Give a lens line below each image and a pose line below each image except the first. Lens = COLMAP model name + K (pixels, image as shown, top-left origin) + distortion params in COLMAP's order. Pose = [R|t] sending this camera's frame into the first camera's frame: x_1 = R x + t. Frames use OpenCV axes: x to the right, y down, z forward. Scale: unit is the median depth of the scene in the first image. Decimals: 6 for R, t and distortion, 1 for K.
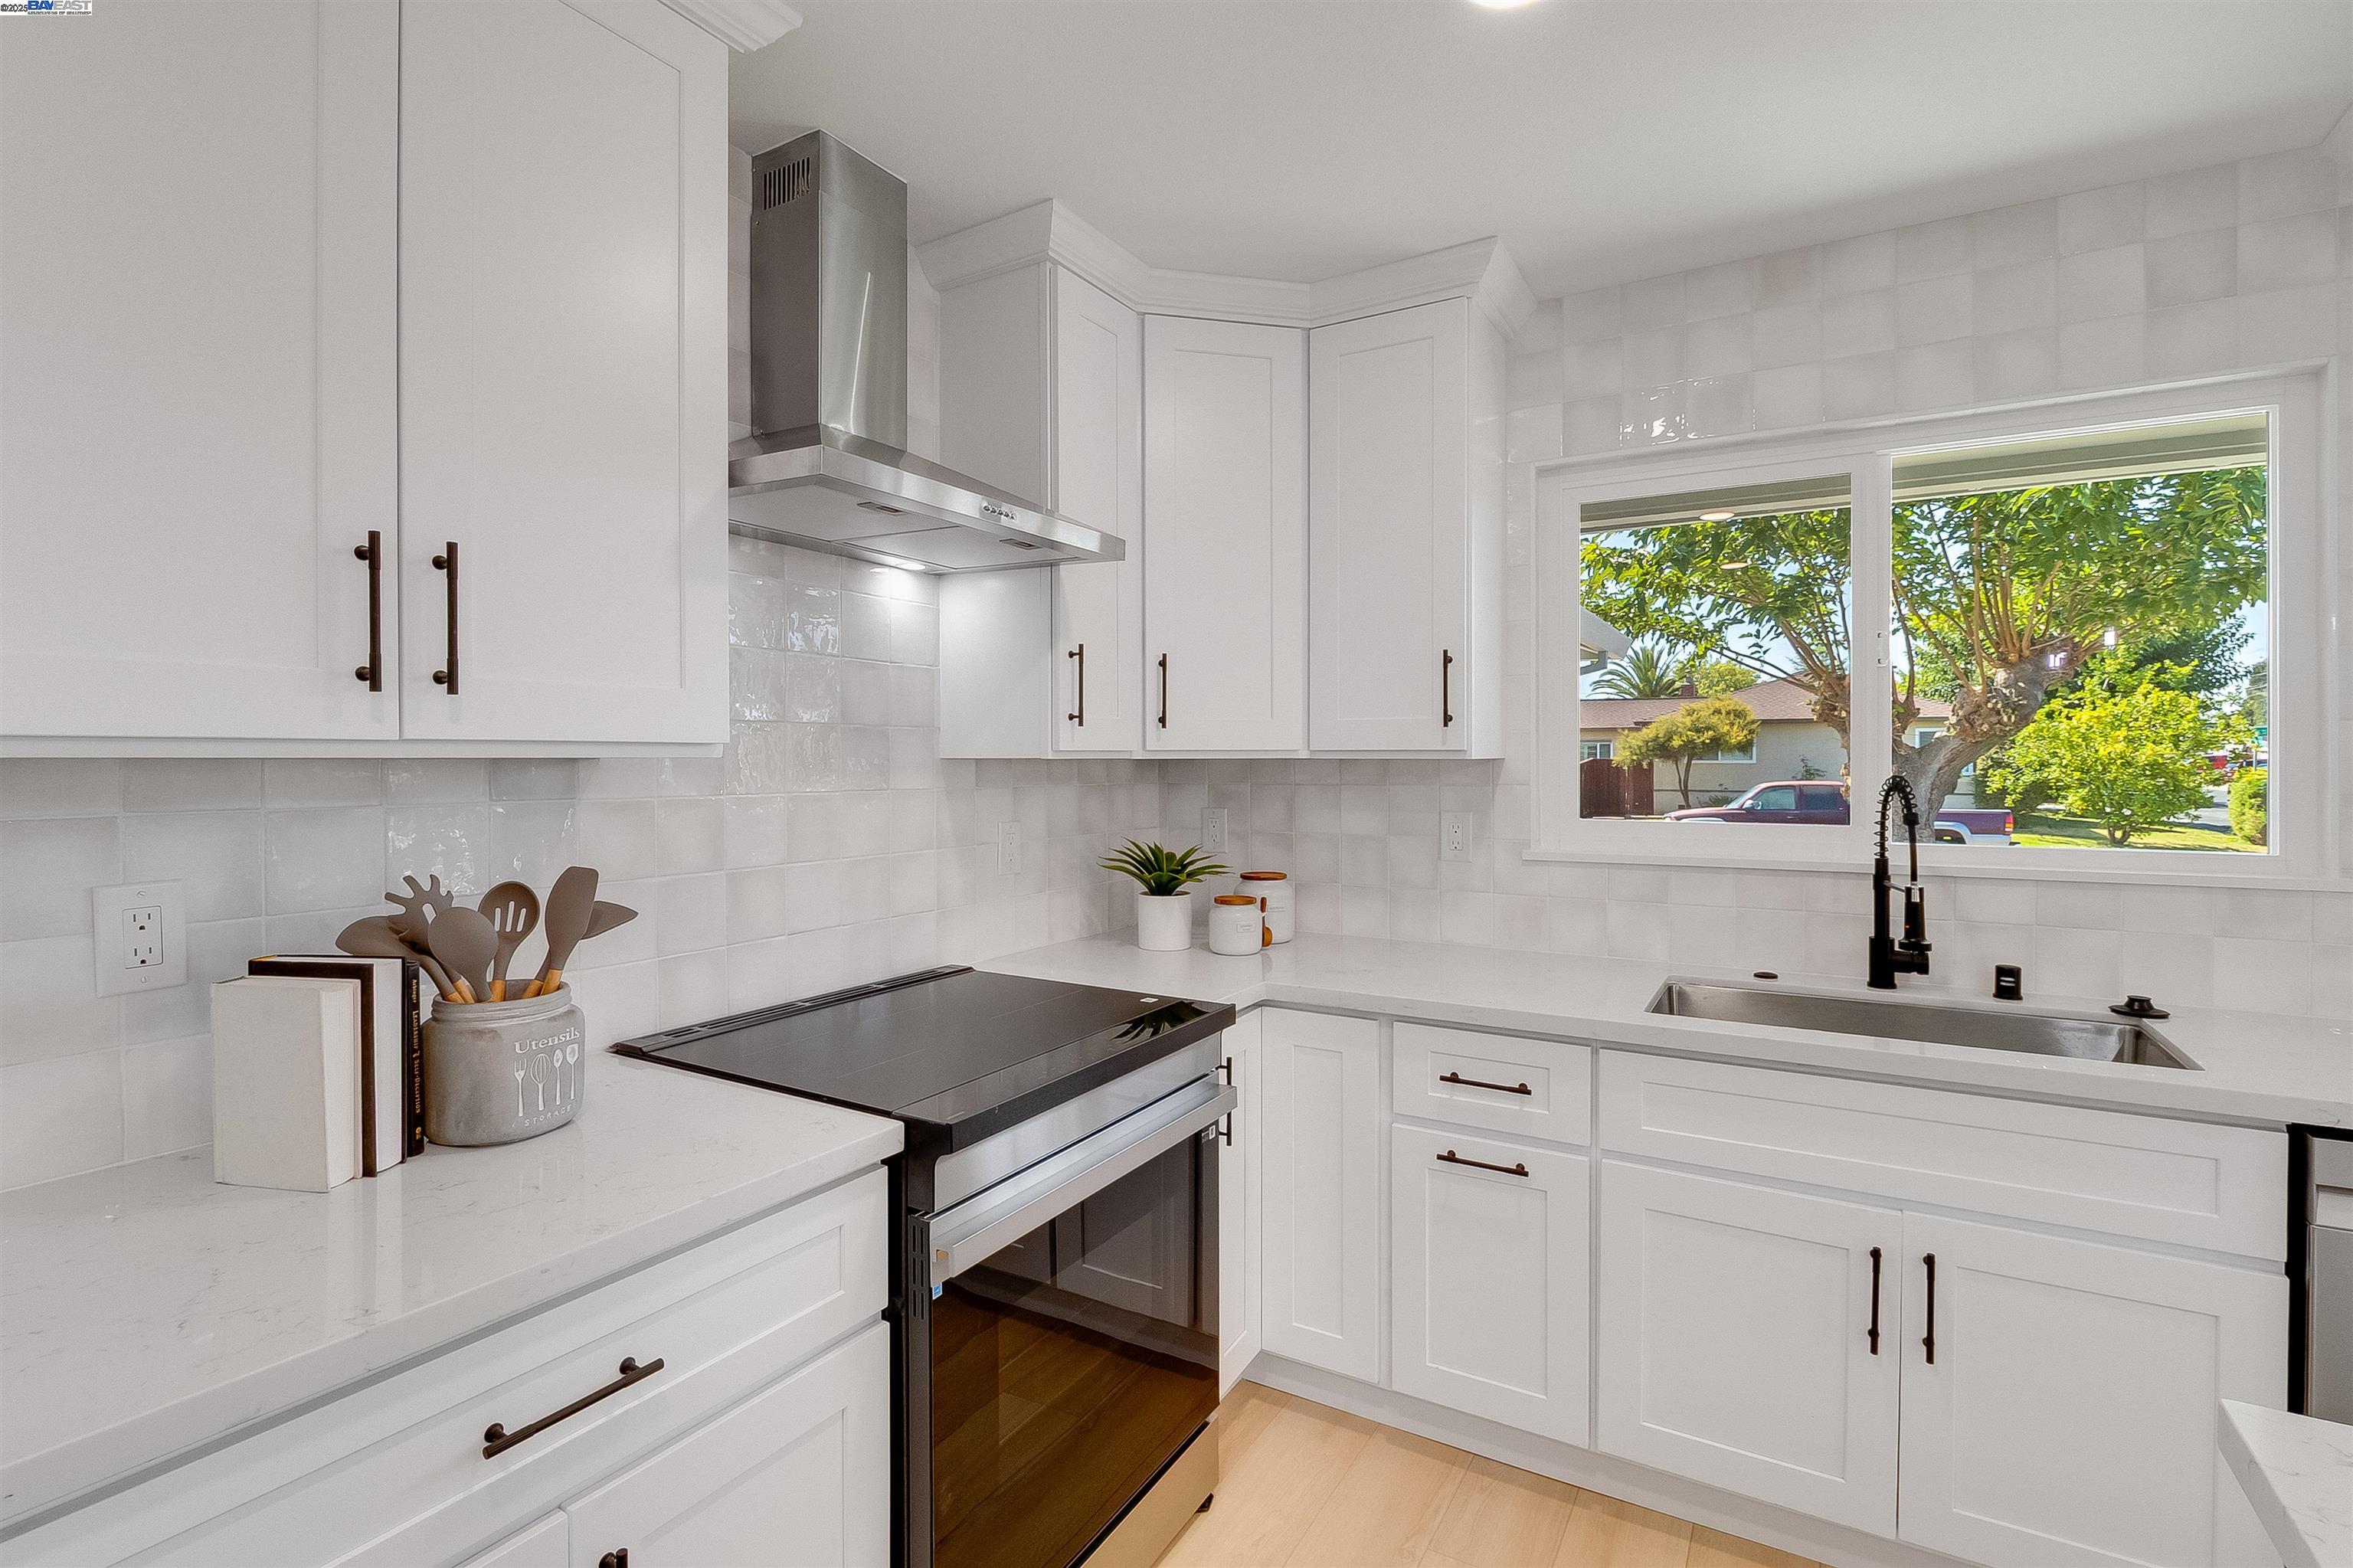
lens RADIAL K [[1100.6, 0, 1171.0], [0, 1100.6, 763.5], [0, 0, 1]] dist [-0.001922, -0.003850]
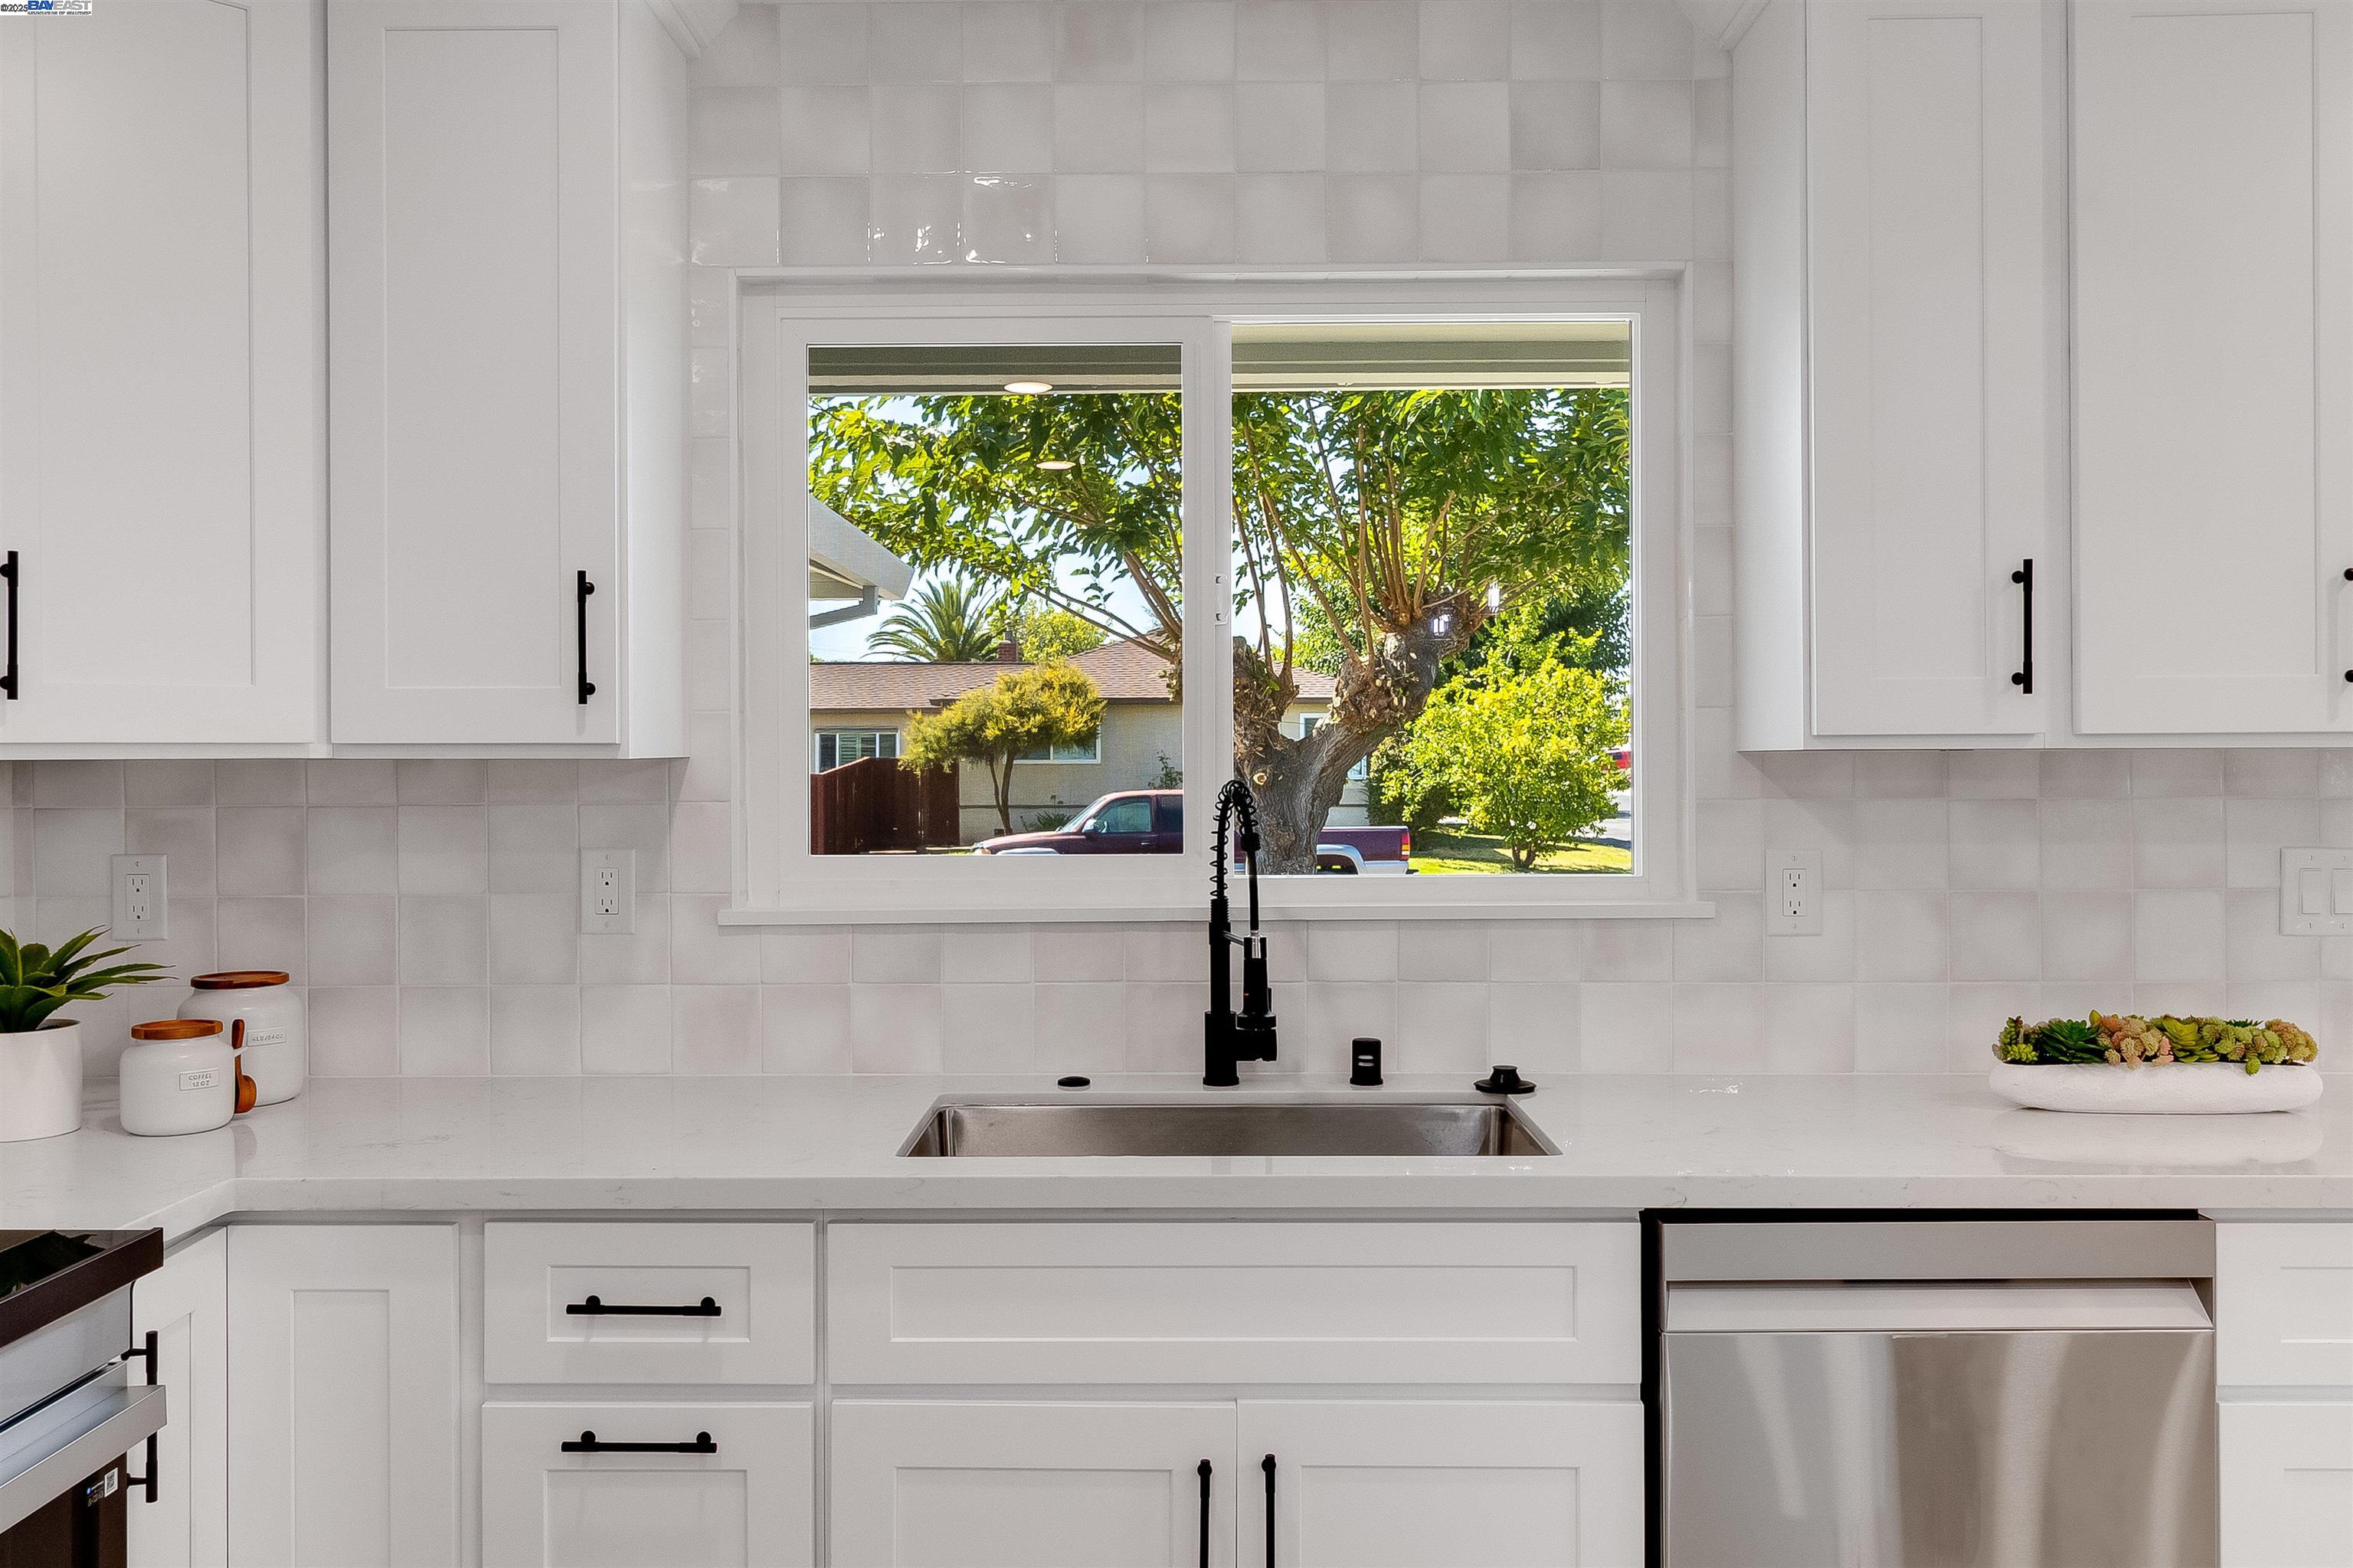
lens RADIAL K [[1869.0, 0, 1176.4], [0, 1869.0, 758.6], [0, 0, 1]] dist [0.012601, -0.004915]
pose [[0.864759, -0.002632, 0.502180, 0.024015], [0.004671, 0.999985, -0.002802, 0.000096], [-0.502165, 0.004769, 0.864759, -0.012907]]
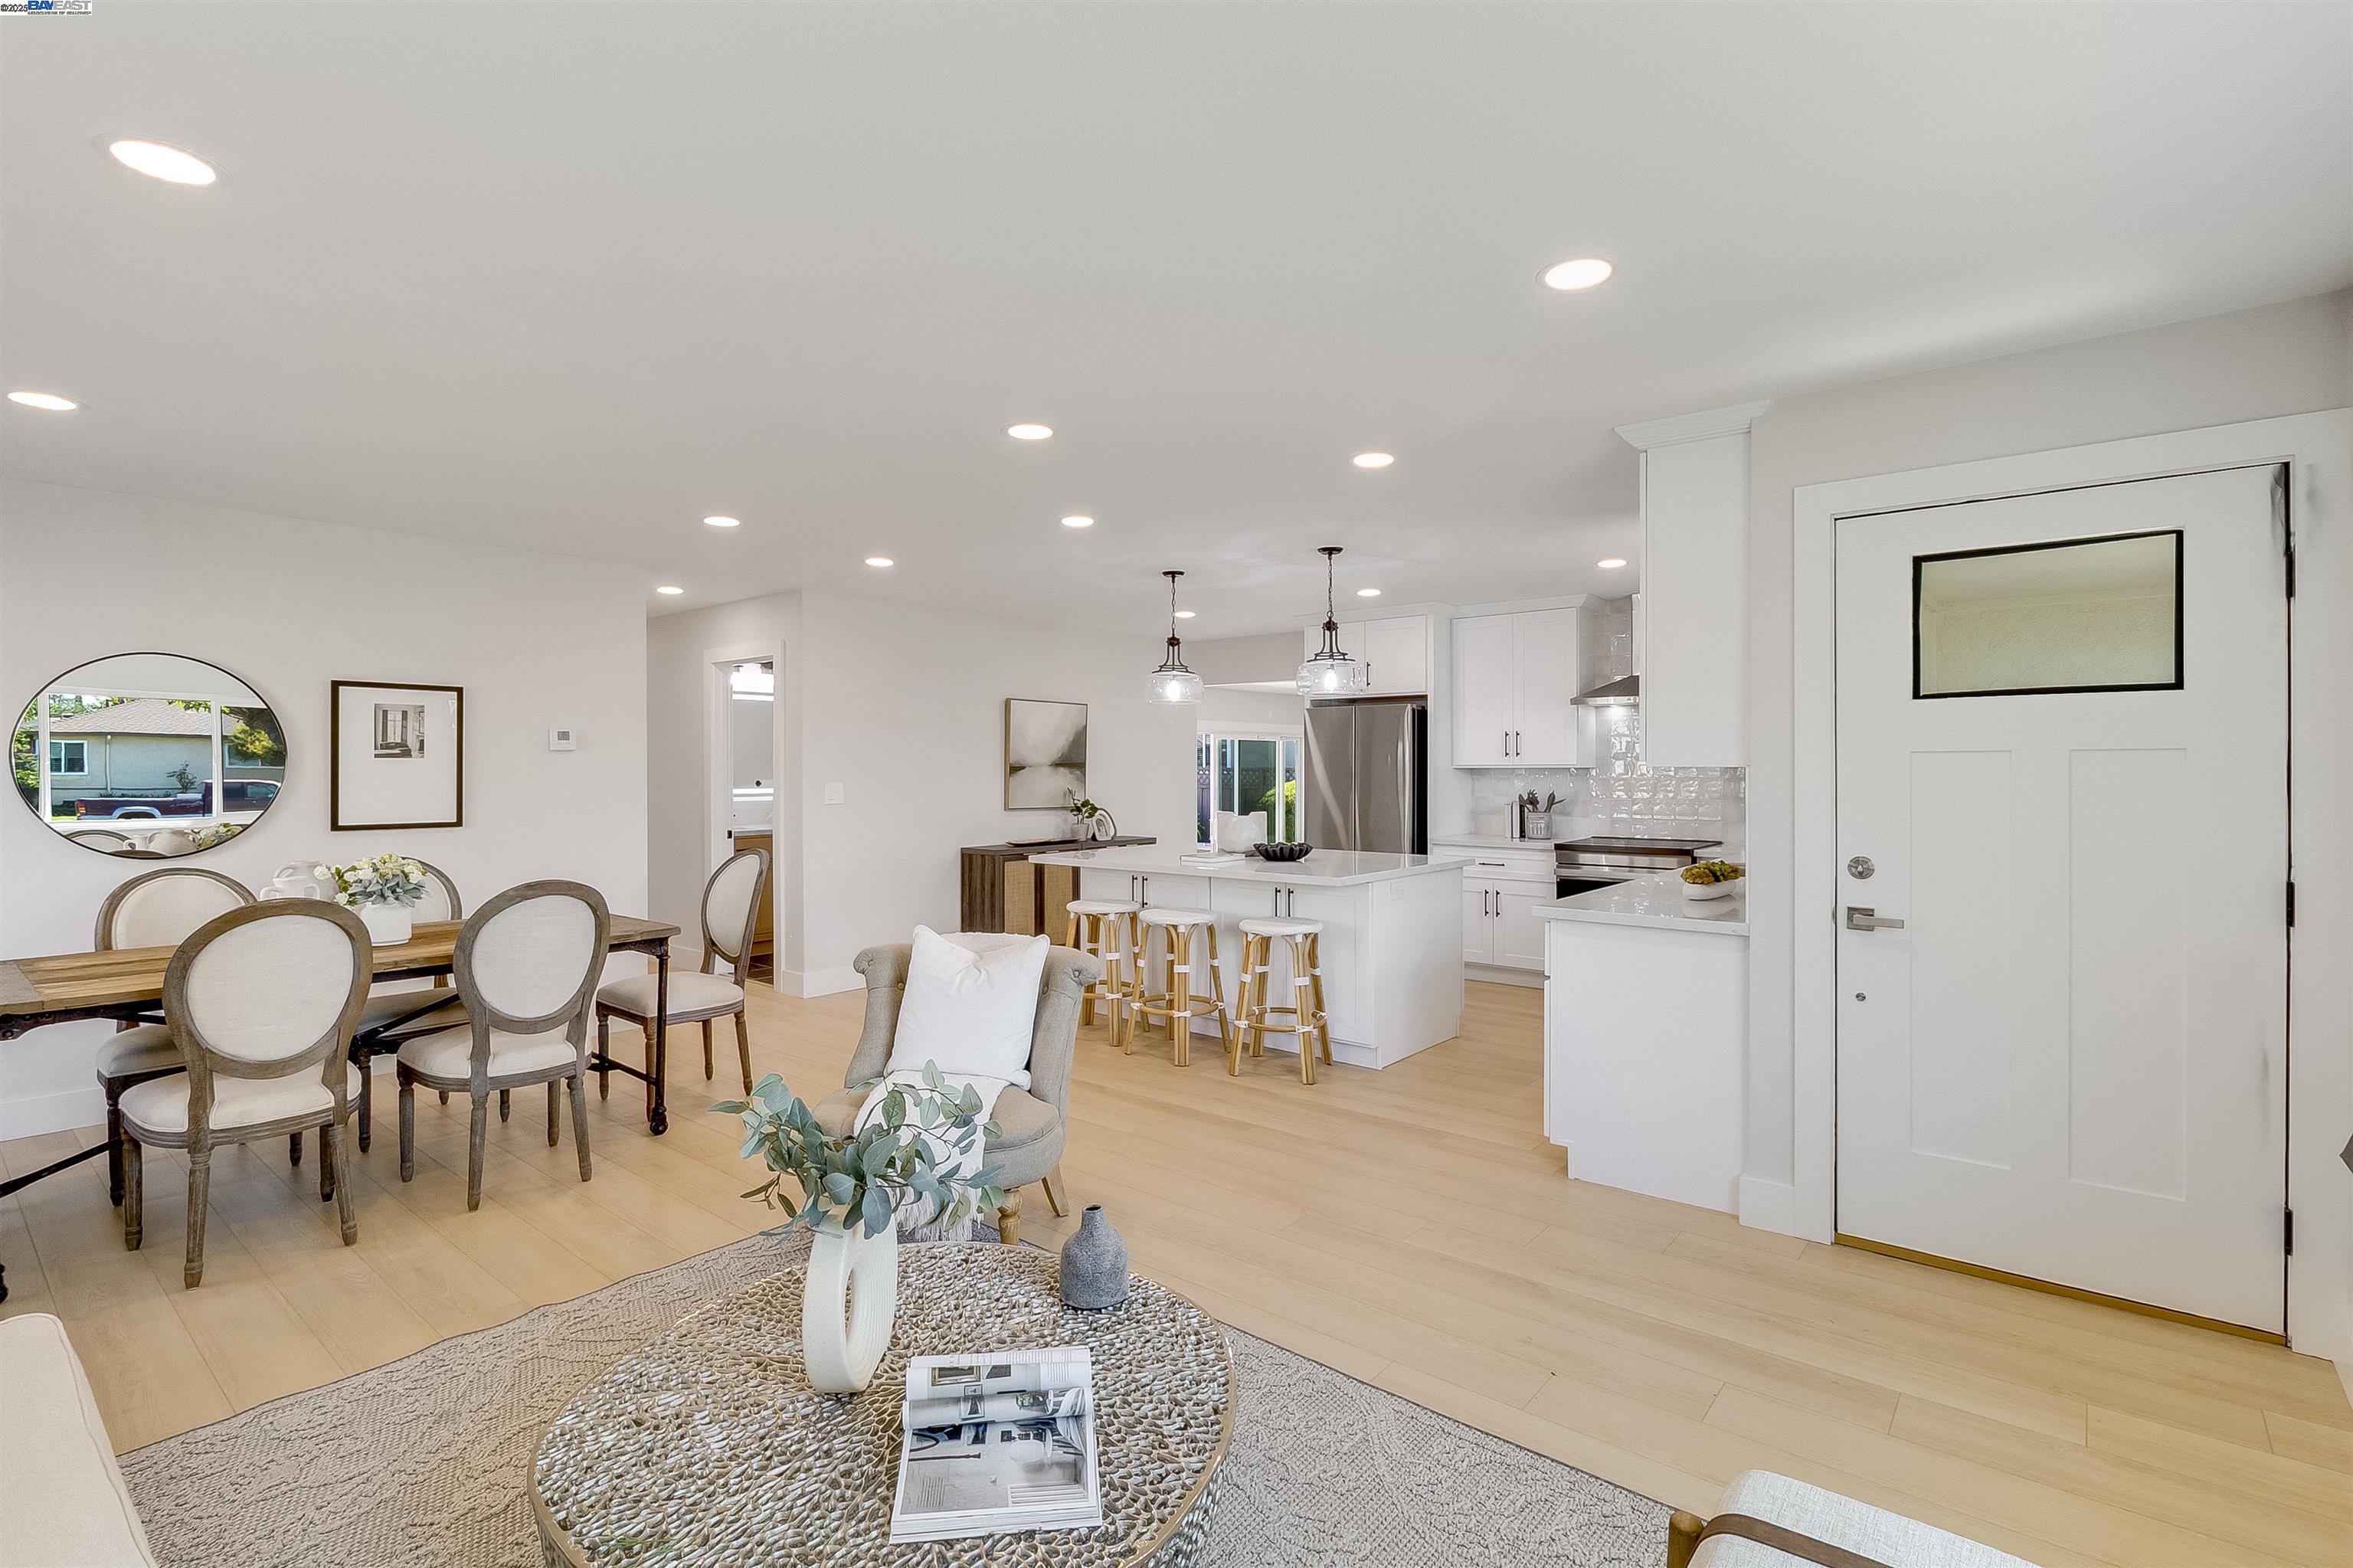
lens RADIAL K [[1100.6, 0, 1169.0], [0, 1100.6, 773.6], [0, 0, 1]] dist [-0.001922, -0.003850]
pose [[-0.167305, 0.006855, -0.985881, 2.731046], [-0.001297, 0.999973, 0.007173, -0.005656], [0.985904, 0.002478, -0.167292, 0.083678]]
